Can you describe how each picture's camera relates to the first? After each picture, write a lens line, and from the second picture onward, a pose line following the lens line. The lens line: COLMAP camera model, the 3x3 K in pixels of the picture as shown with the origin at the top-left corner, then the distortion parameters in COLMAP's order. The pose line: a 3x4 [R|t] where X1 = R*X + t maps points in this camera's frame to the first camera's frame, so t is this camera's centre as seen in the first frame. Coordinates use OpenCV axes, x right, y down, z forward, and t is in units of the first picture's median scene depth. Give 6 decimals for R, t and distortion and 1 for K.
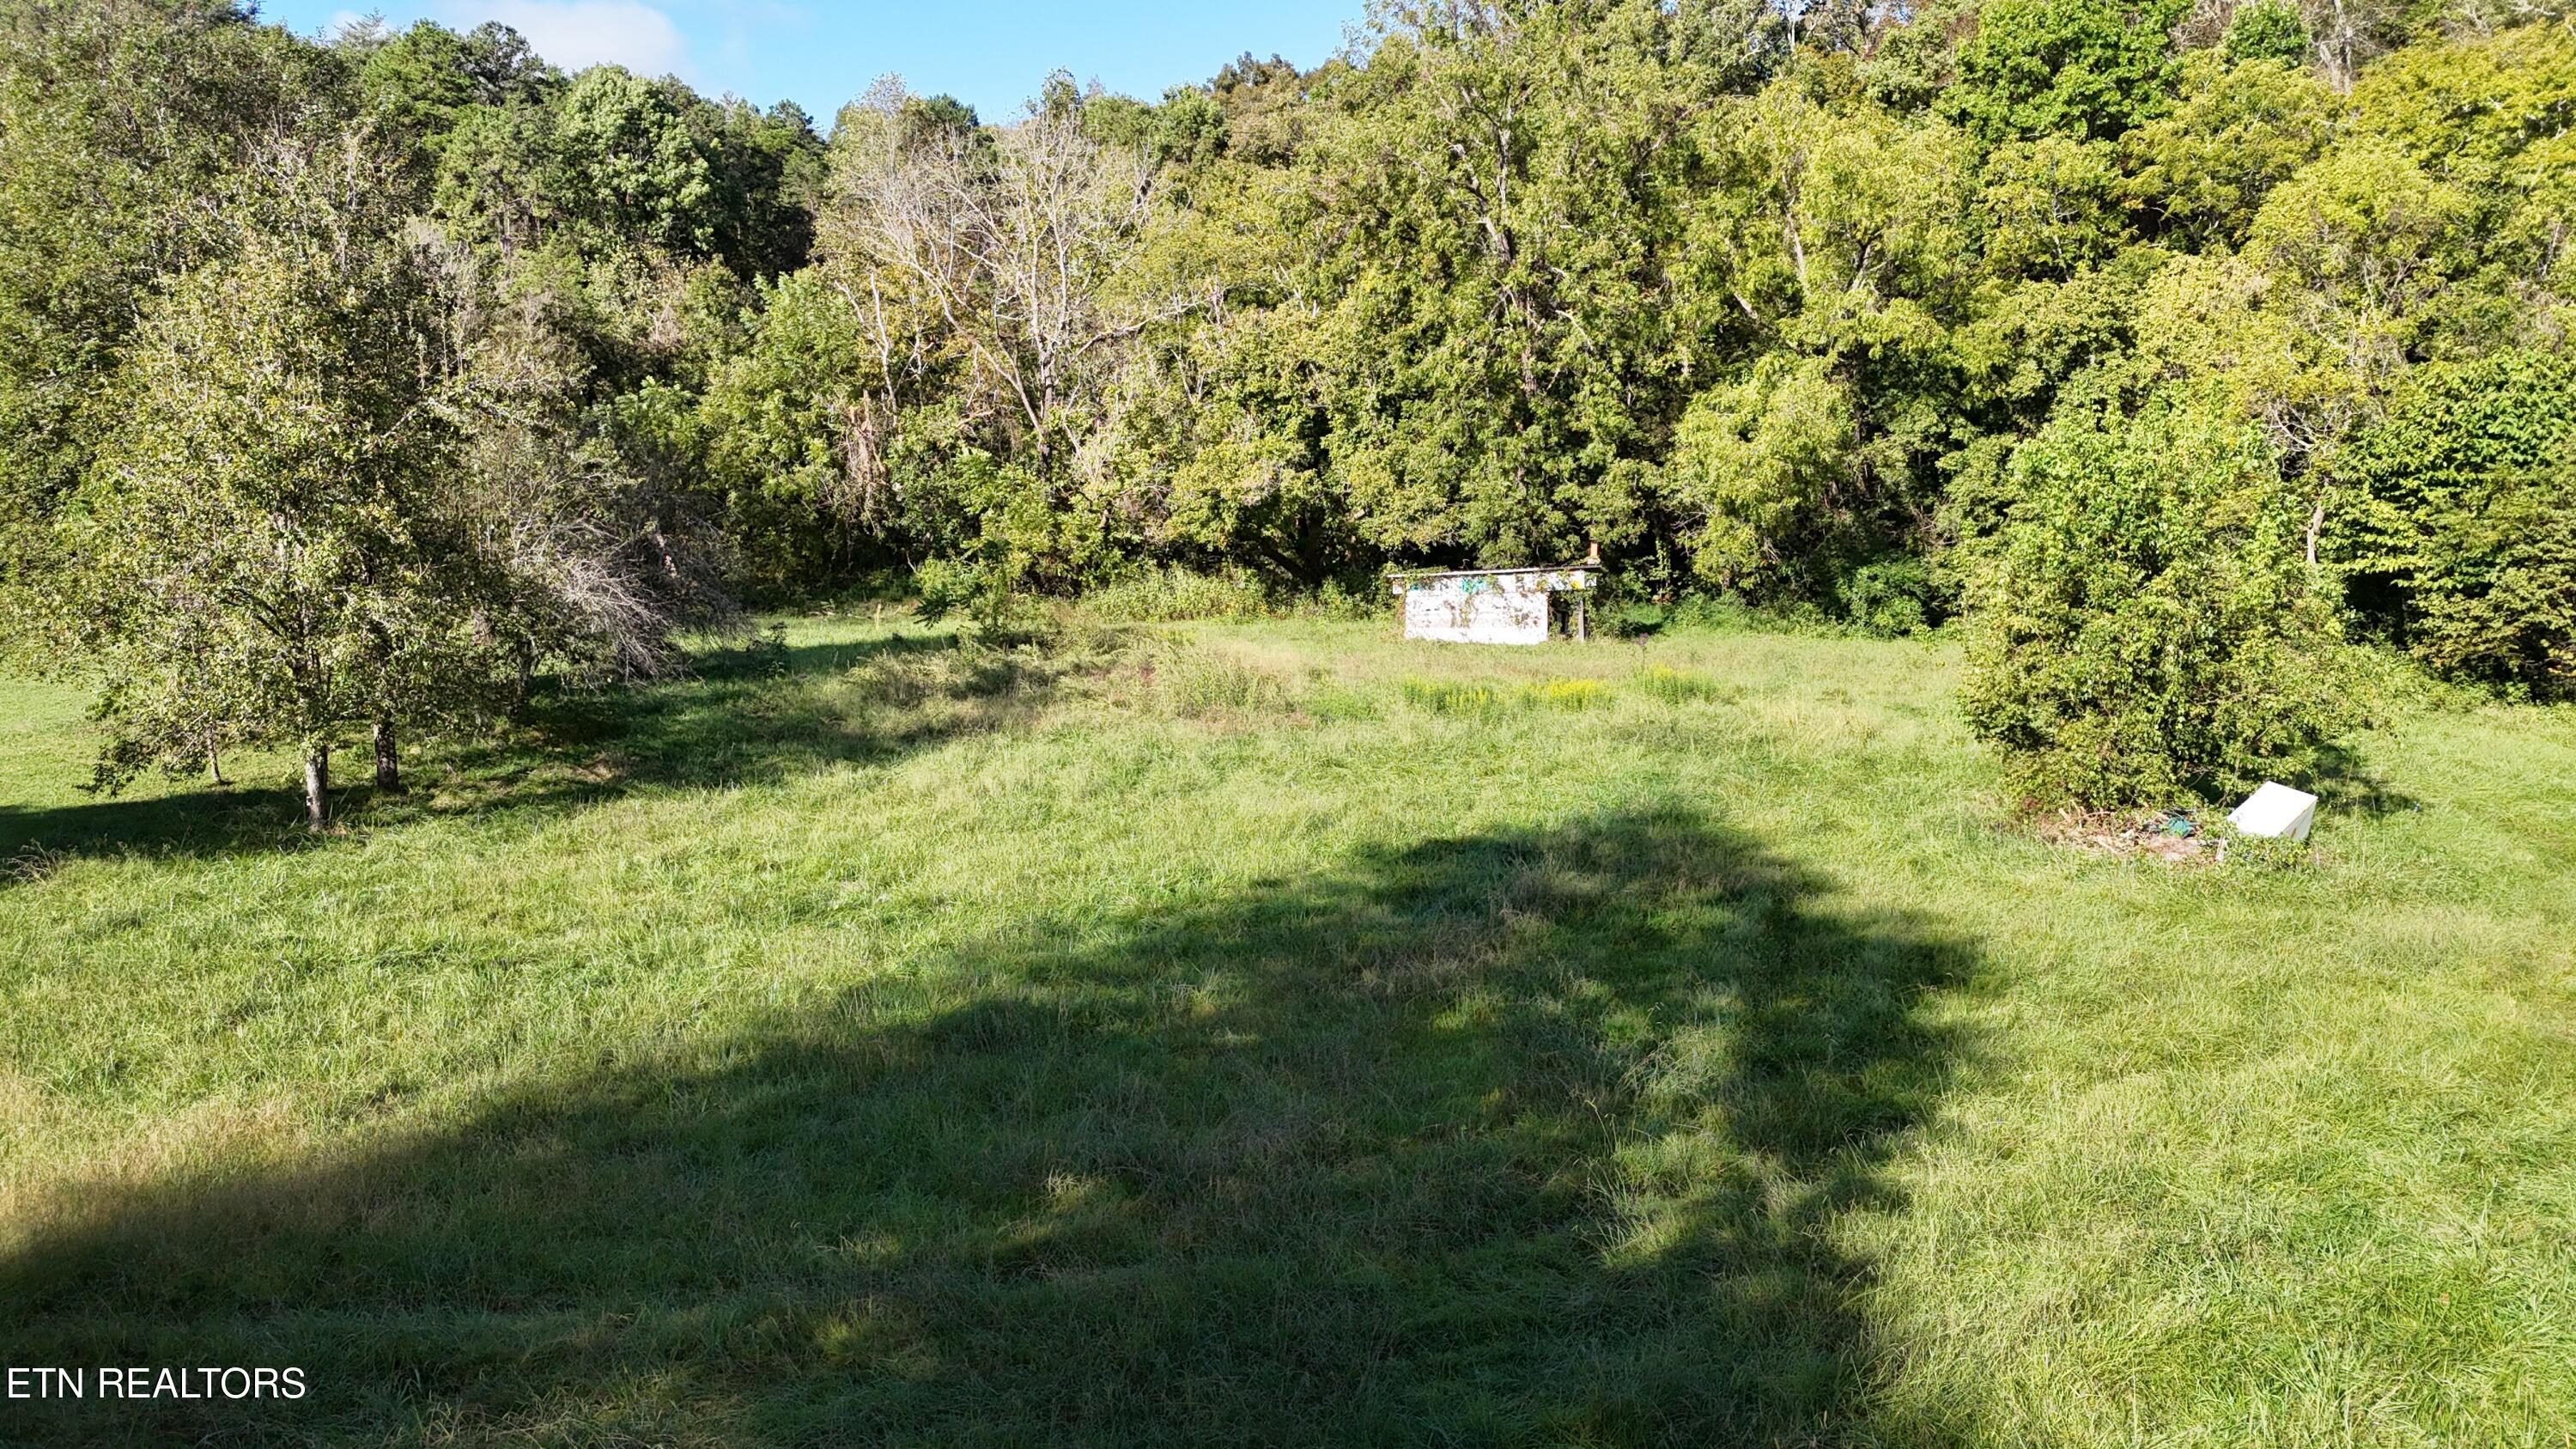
lens RADIAL K [[1888.3, 0, 1286.3], [0, 1888.3, 720.7], [0, 0, 1]] dist [0.069648, -0.051156]
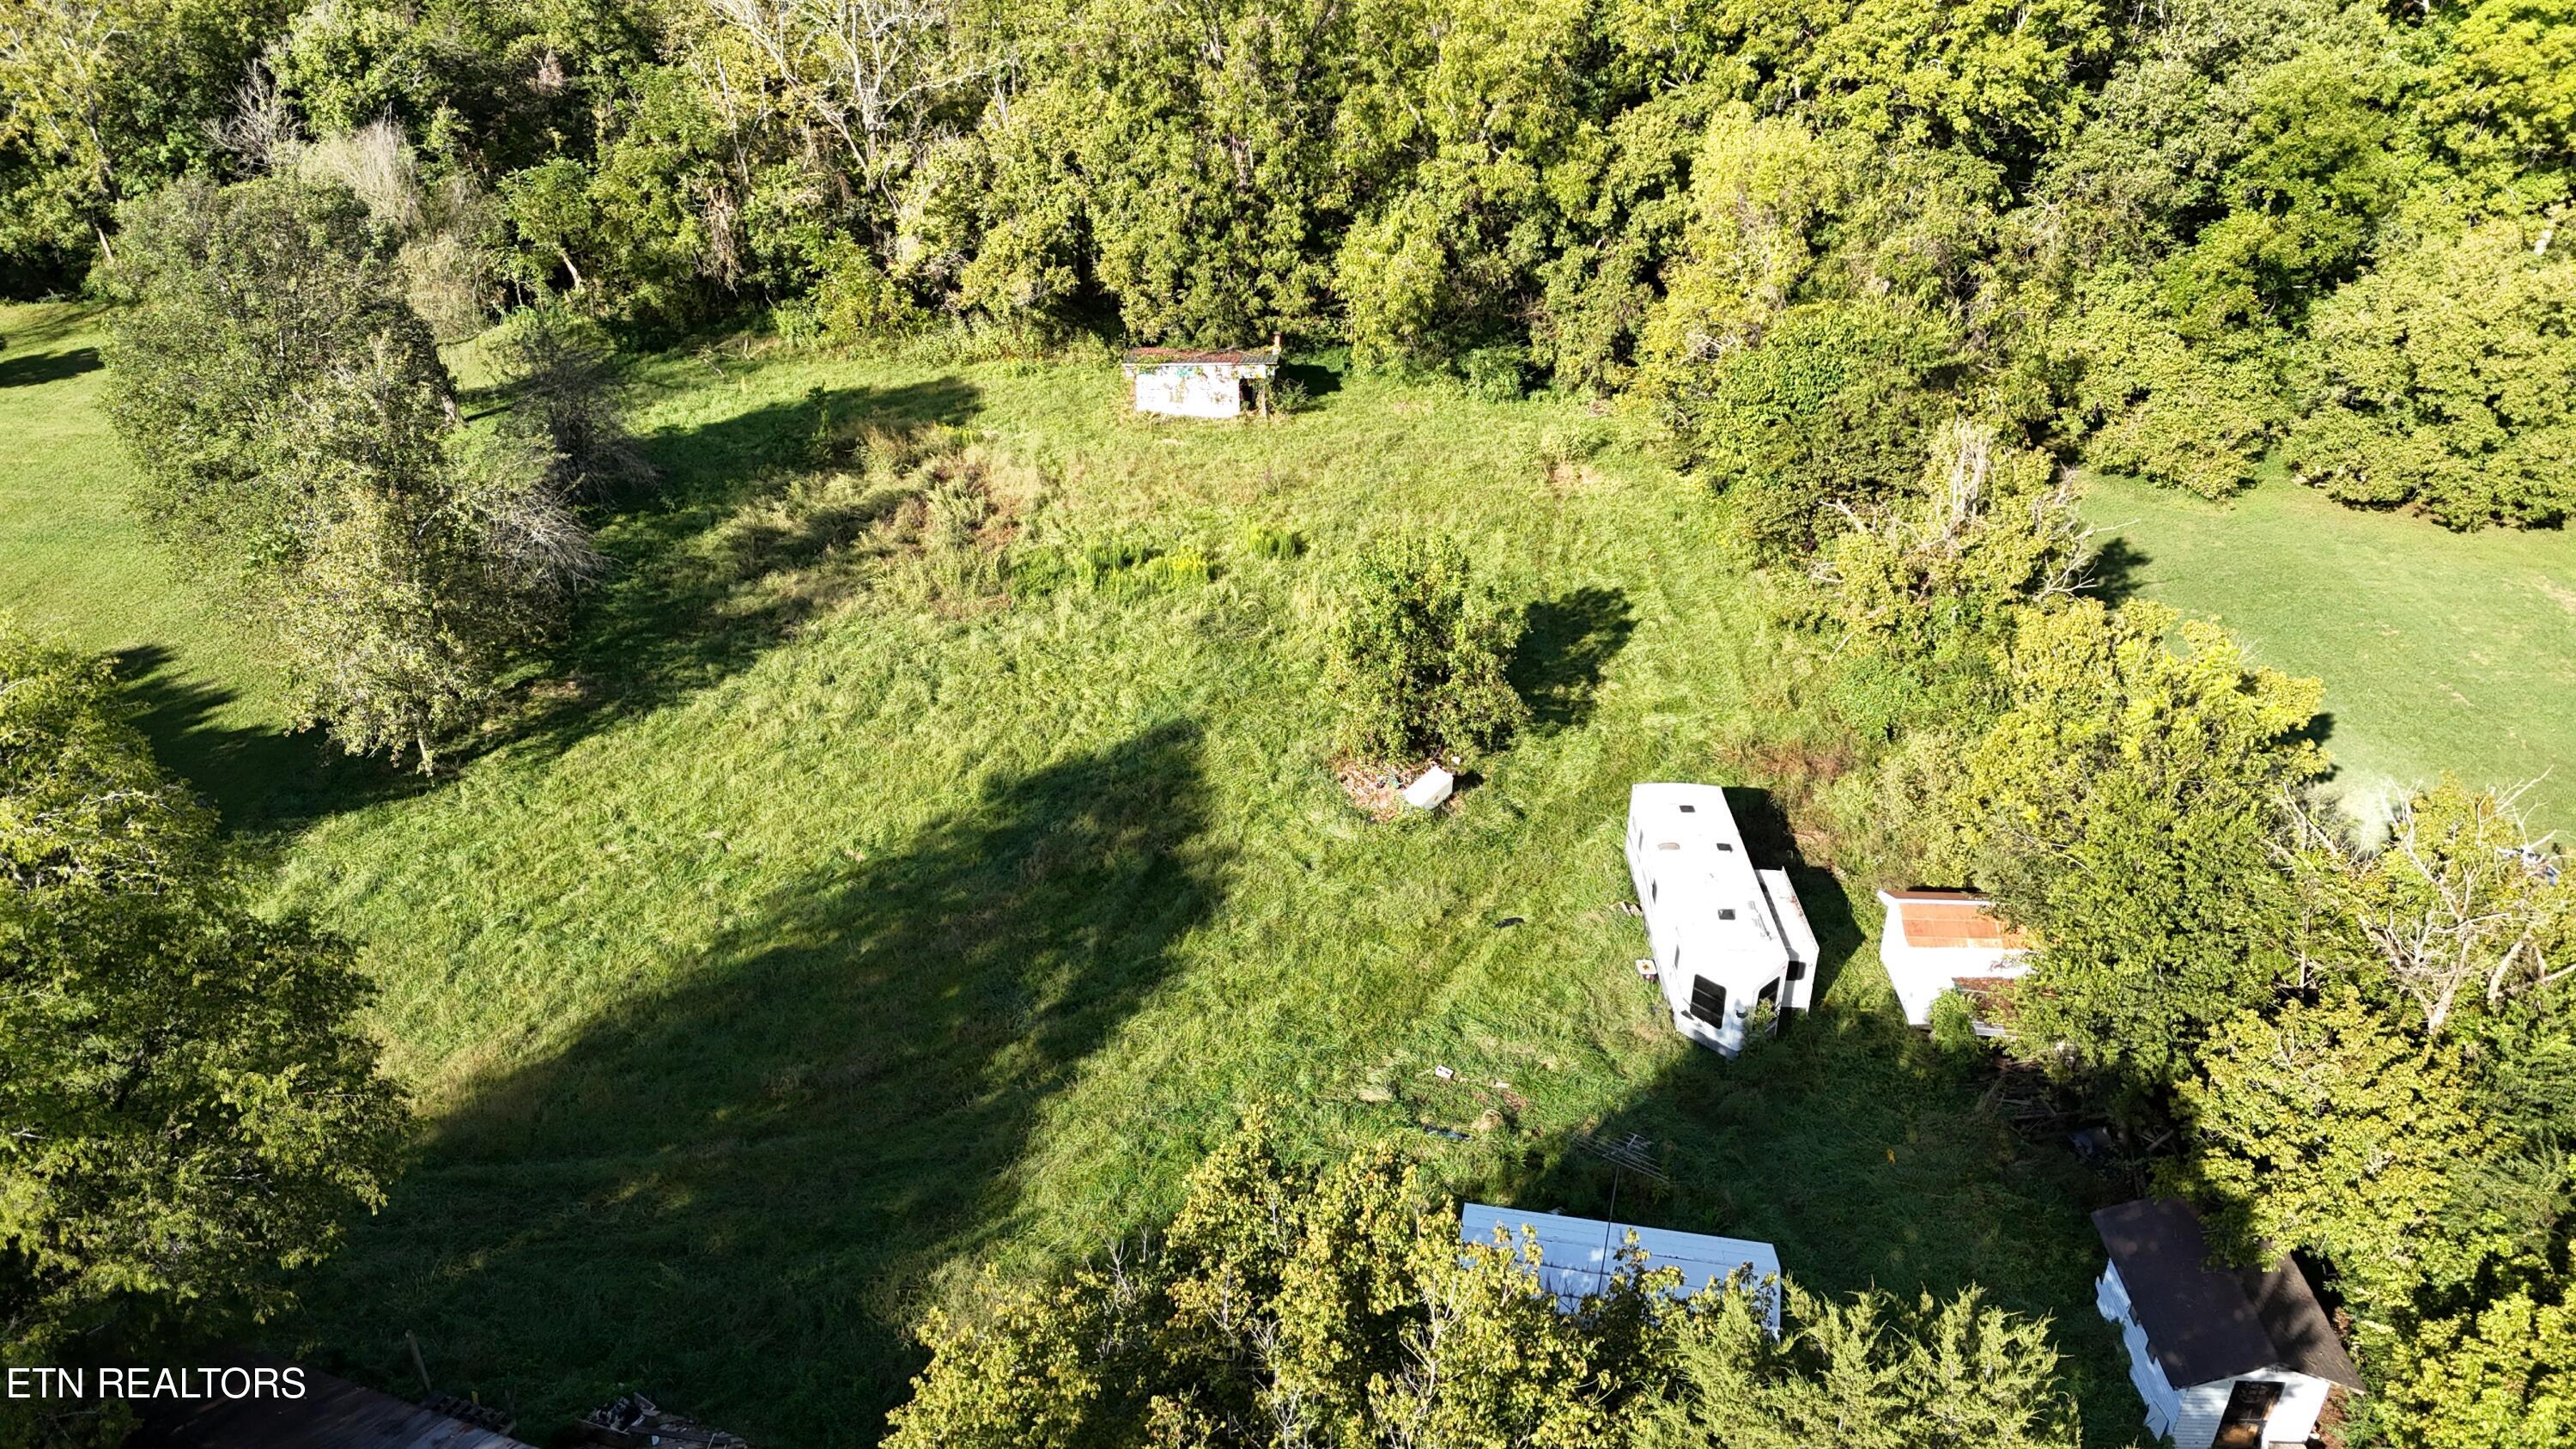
lens RADIAL K [[1885.0, 0, 1288.0], [0, 1885.0, 724.5], [0, 0, 1]] dist [0.076901, -0.065415]
pose [[0.999580, -0.000160, 0.028993, 0.129258], [-0.009925, 0.937691, 0.347330, -0.296624], [-0.027242, -0.347471, 0.937295, -0.351478]]
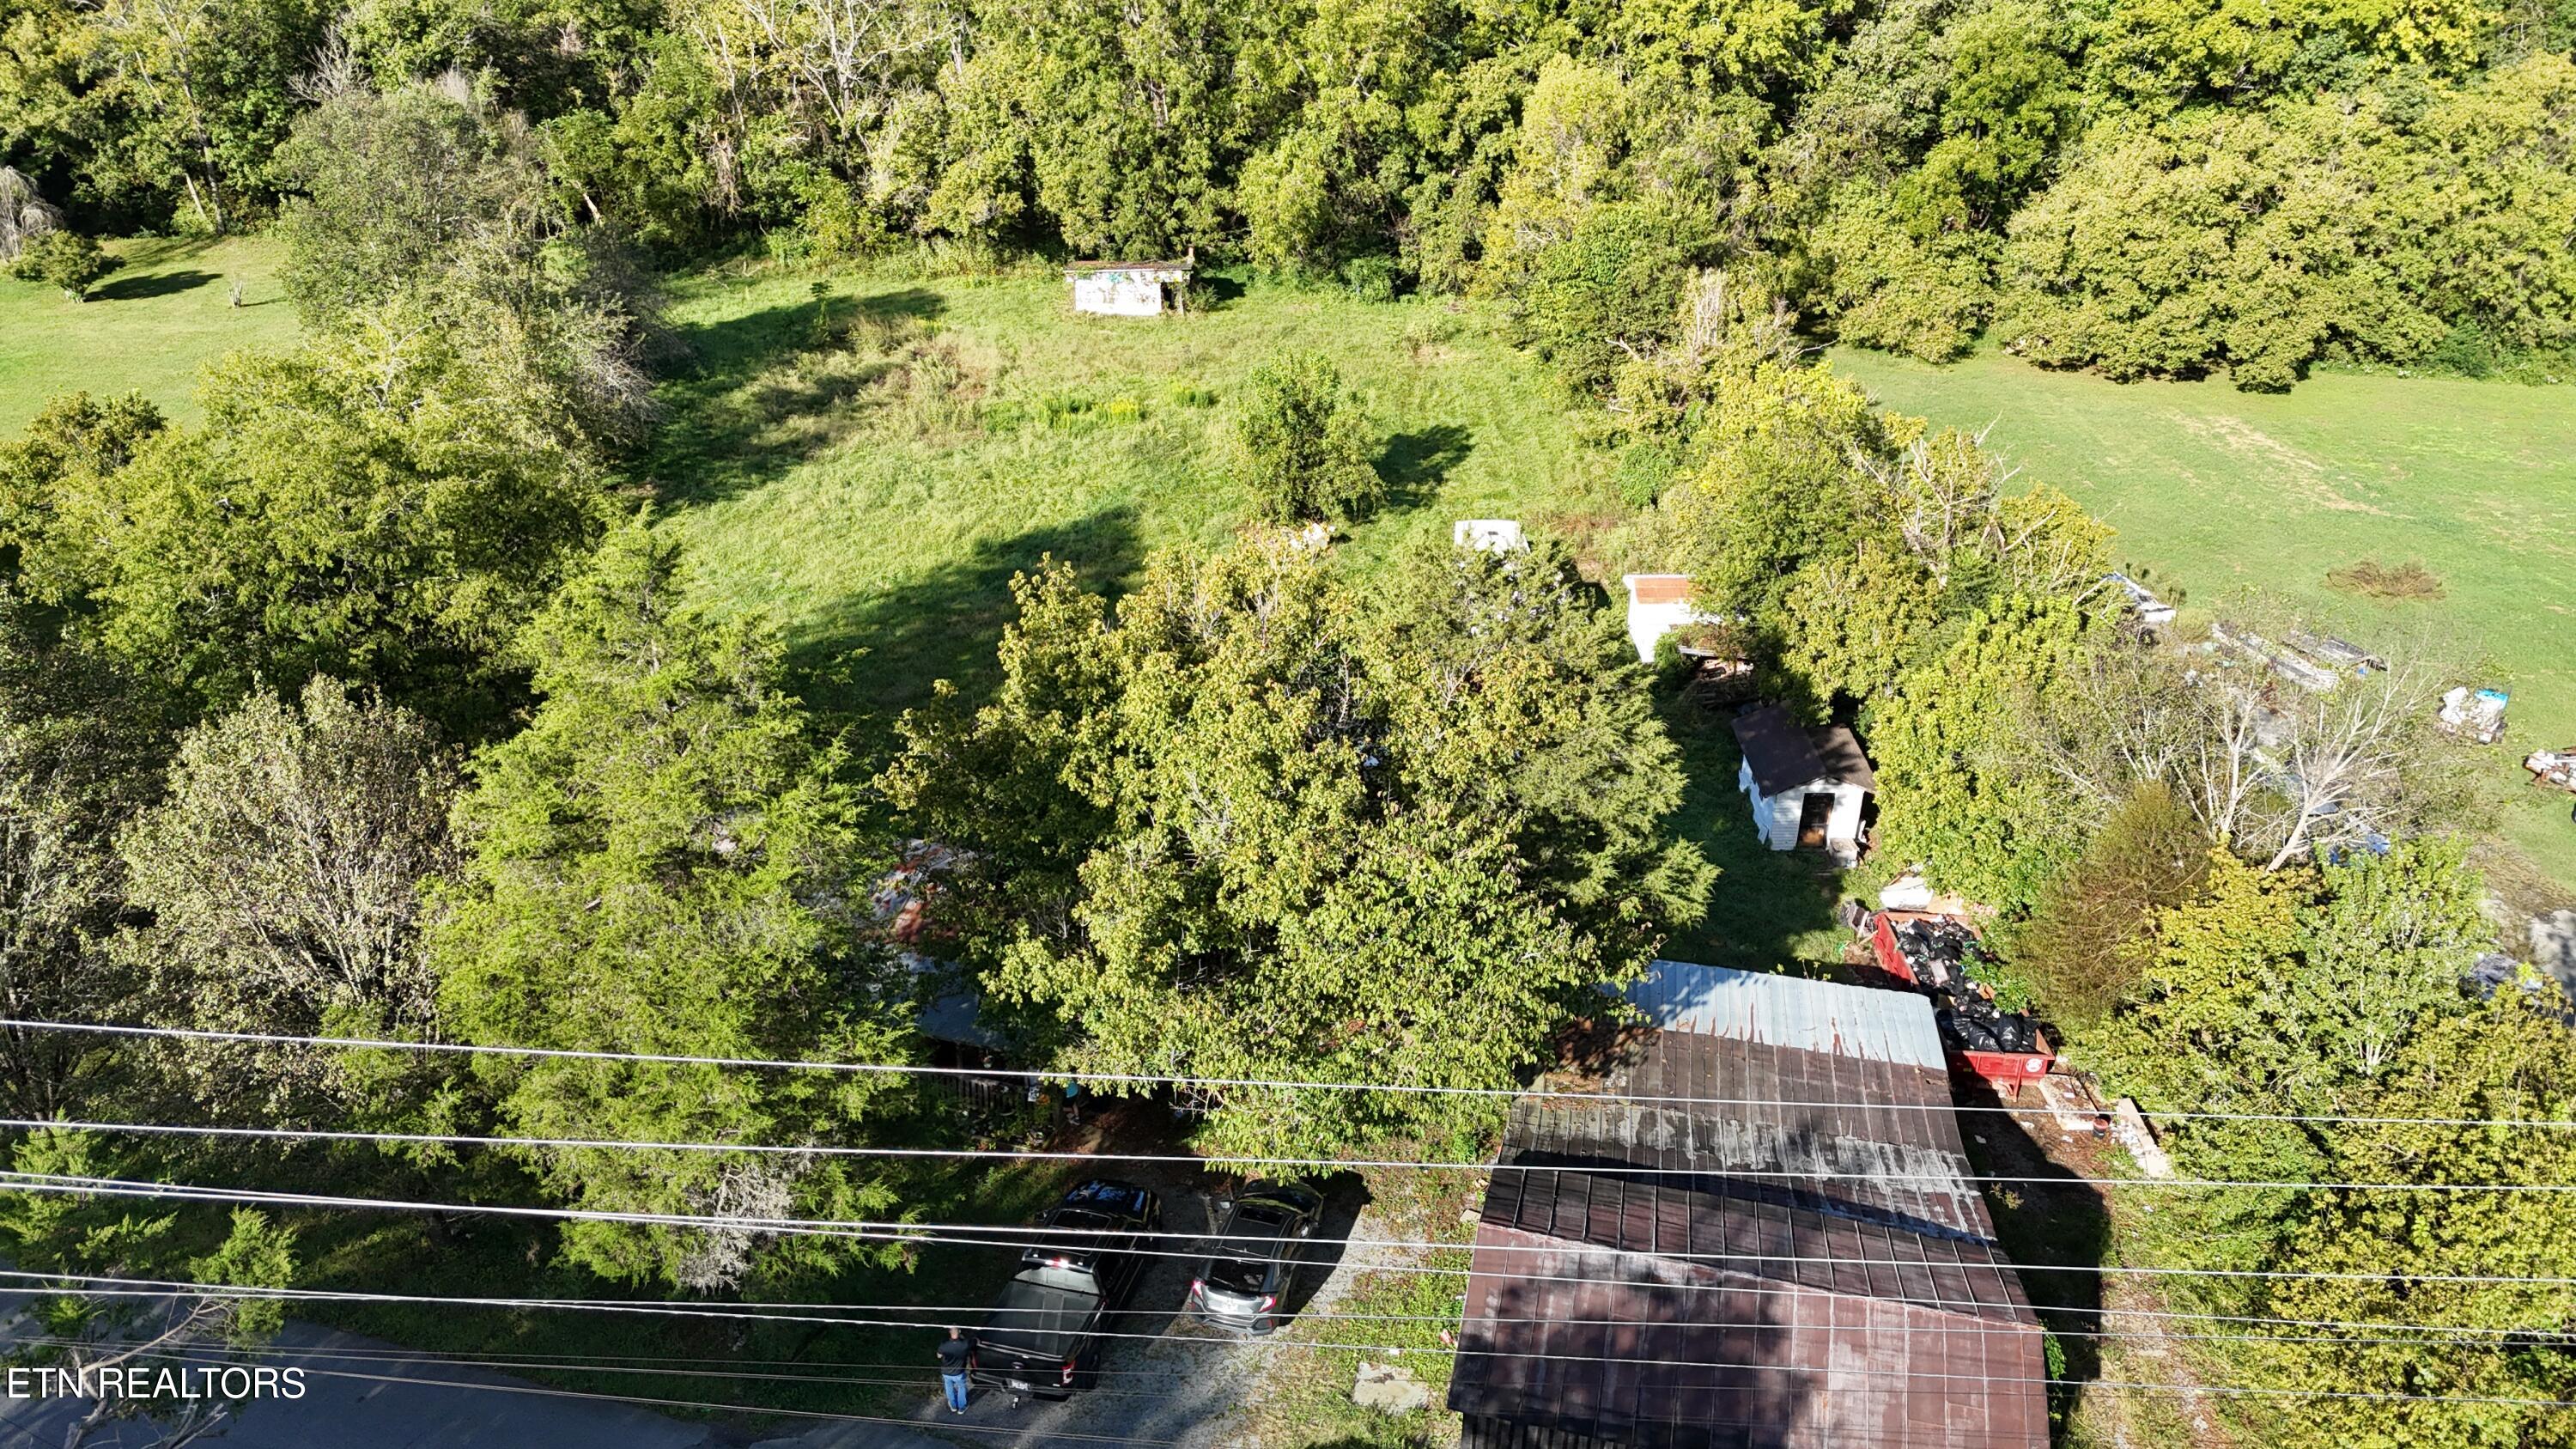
lens RADIAL K [[1888.3, 0, 1286.3], [0, 1888.3, 720.7], [0, 0, 1]] dist [0.069648, -0.051156]
pose [[0.997502, -0.019293, 0.067948, 0.123671], [-0.004607, 0.942156, 0.335142, -0.254148], [-0.070484, -0.334618, 0.939714, -0.672887]]
